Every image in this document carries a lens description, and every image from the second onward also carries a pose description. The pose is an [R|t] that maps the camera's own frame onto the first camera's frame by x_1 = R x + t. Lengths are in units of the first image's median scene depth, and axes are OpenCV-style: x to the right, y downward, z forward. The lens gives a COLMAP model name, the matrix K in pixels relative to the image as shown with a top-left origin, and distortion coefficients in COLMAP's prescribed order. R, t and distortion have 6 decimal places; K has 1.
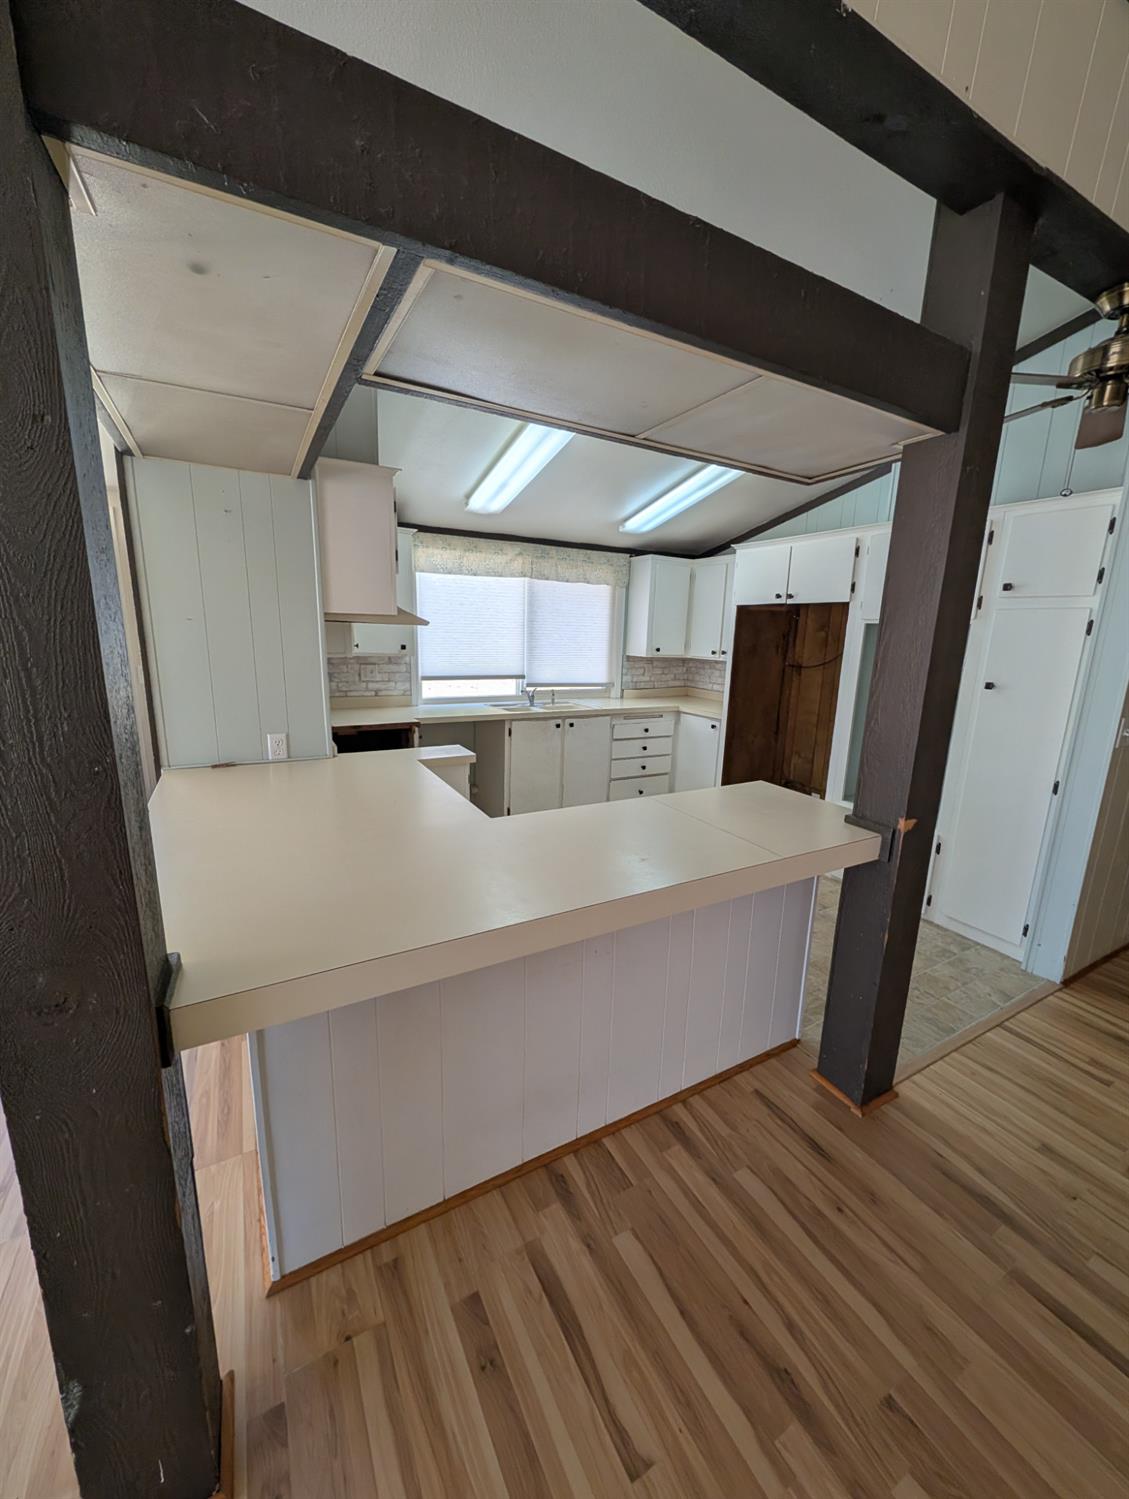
lens RADIAL K [[572.7, 0, 566.0], [0, 572.7, 751.1], [0, 0, 1]] dist [0.001143, 0.000087]
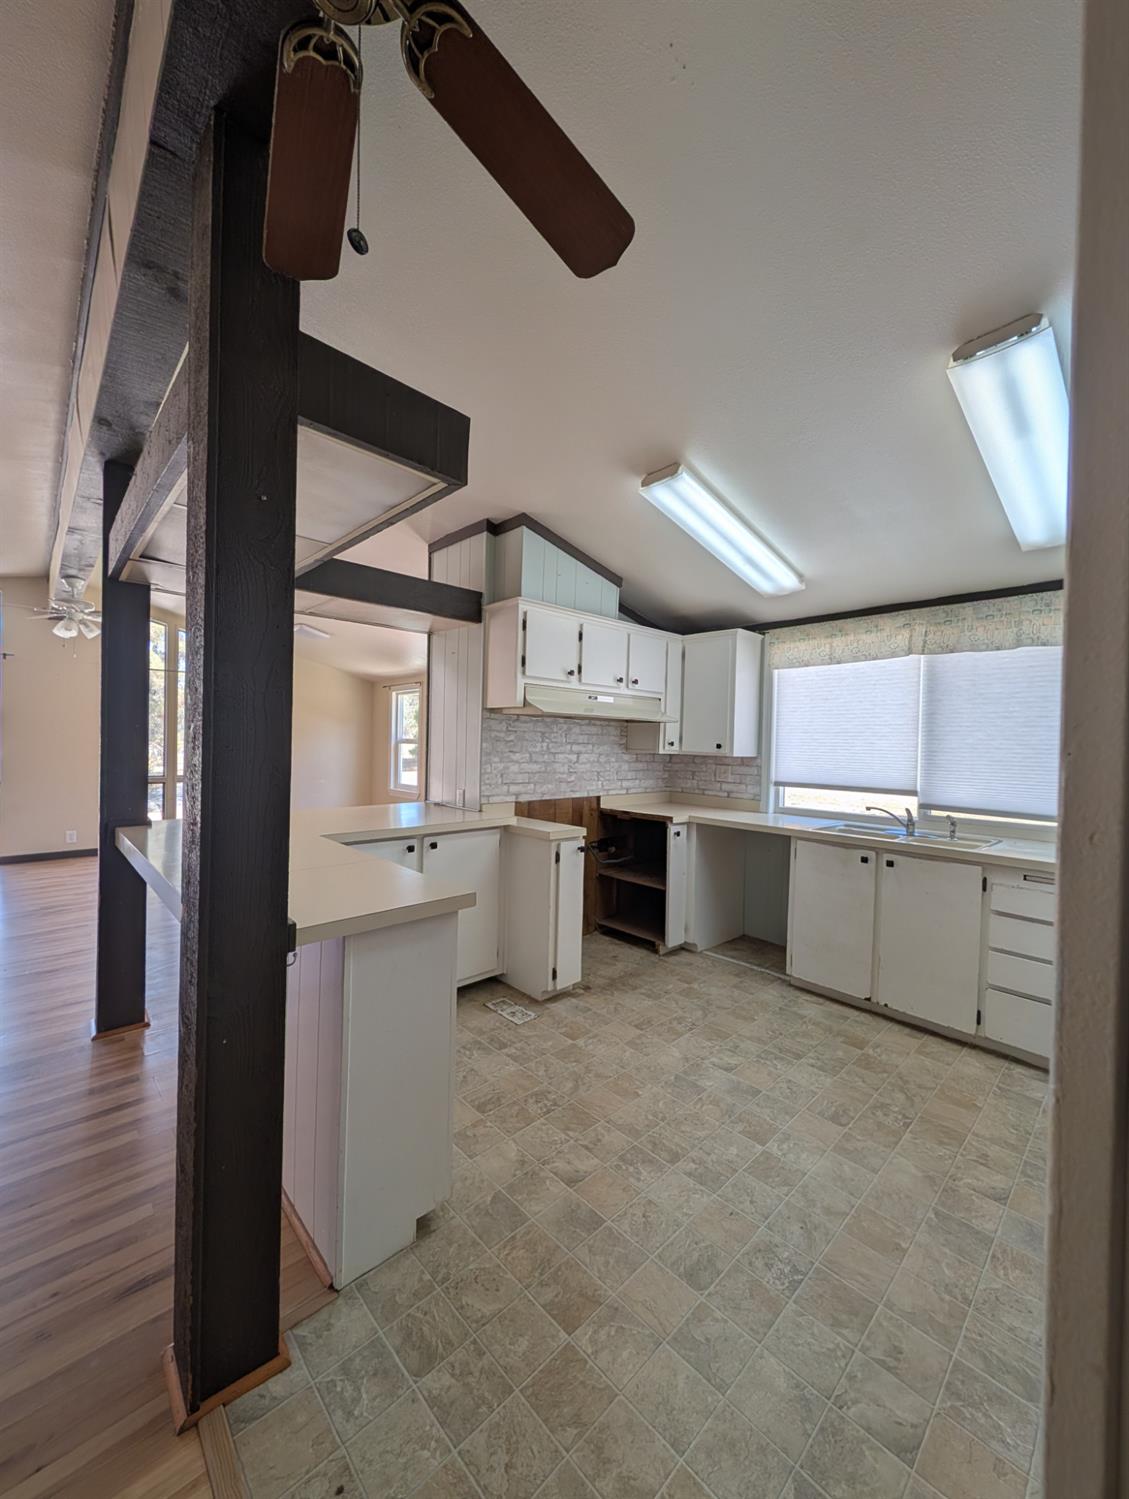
lens RADIAL K [[572.7, 0, 566.0], [0, 572.7, 751.1], [0, 0, 1]] dist [0.001143, 0.000087]
pose [[0.248344, -0.009087, -0.968629, 0.501449], [-0.217476, 0.973906, -0.064895, -0.044271], [0.943944, 0.226770, 0.239887, 0.435970]]
